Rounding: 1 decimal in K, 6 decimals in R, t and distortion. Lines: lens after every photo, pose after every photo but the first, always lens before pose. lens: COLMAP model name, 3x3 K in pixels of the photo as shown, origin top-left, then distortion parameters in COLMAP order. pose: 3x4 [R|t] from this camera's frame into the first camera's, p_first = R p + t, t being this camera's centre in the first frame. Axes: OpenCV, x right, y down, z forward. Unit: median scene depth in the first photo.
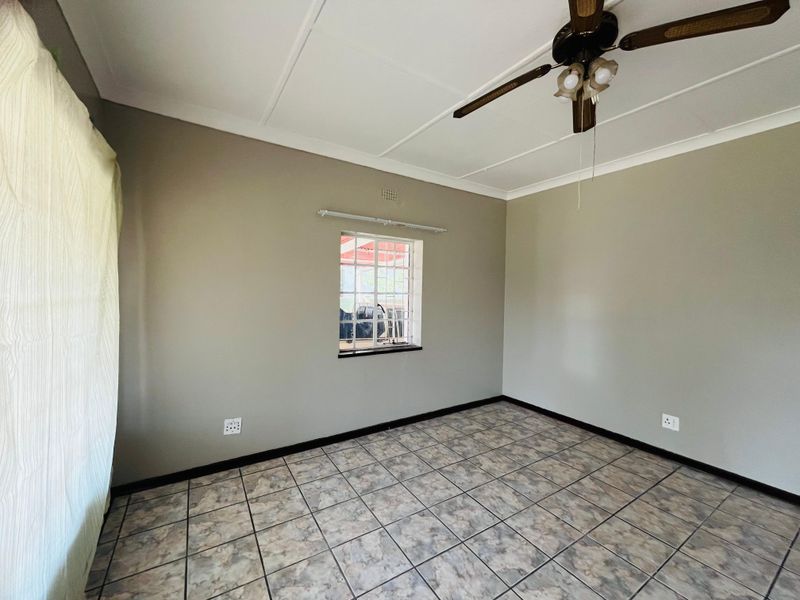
lens RADIAL K [[322.7, 0, 398.8], [0, 322.7, 296.9], [0, 0, 1]] dist [-0.003656, -0.000026]
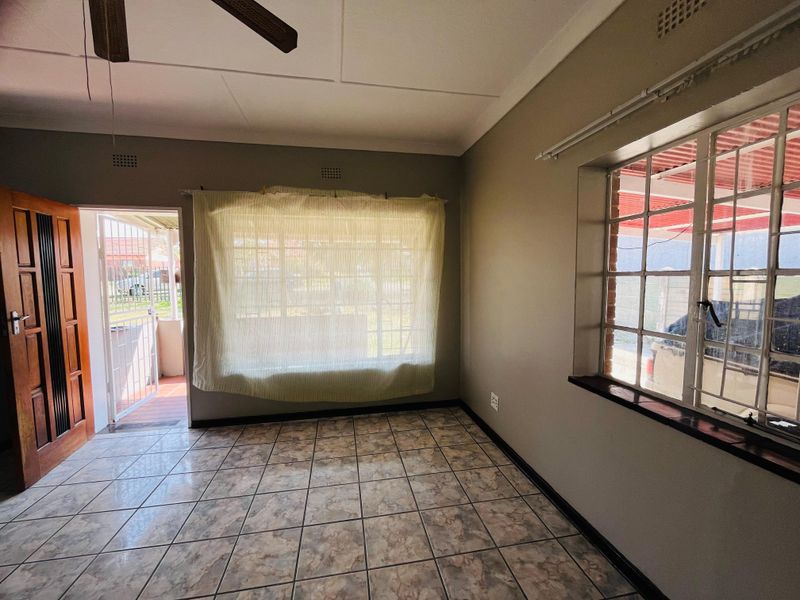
lens RADIAL K [[322.7, 0, 399.1], [0, 322.7, 298.7], [0, 0, 1]] dist [-0.003656, -0.000026]
pose [[-0.372188, 0.046317, -0.927001, 0.590633], [-0.014314, 0.998349, 0.055629, 0.003334], [0.928047, 0.033974, -0.370910, 1.100915]]
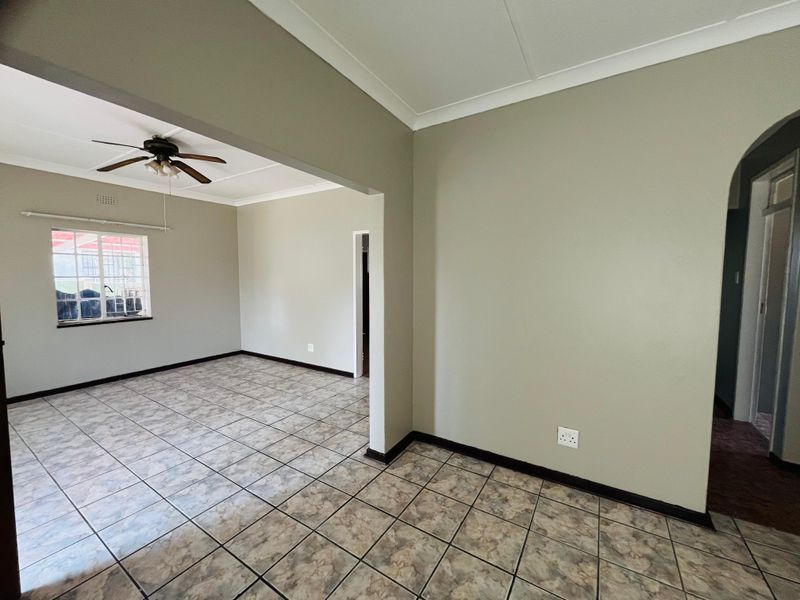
lens RADIAL K [[321.6, 0, 396.3], [0, 321.6, 297.8], [0, 0, 1]] dist [-0.002326, -0.000498]
pose [[0.903217, -0.044104, 0.426911, 0.585387], [0.020271, 0.997980, 0.060212, 0.023428], [-0.428704, -0.045730, 0.902287, -0.858139]]
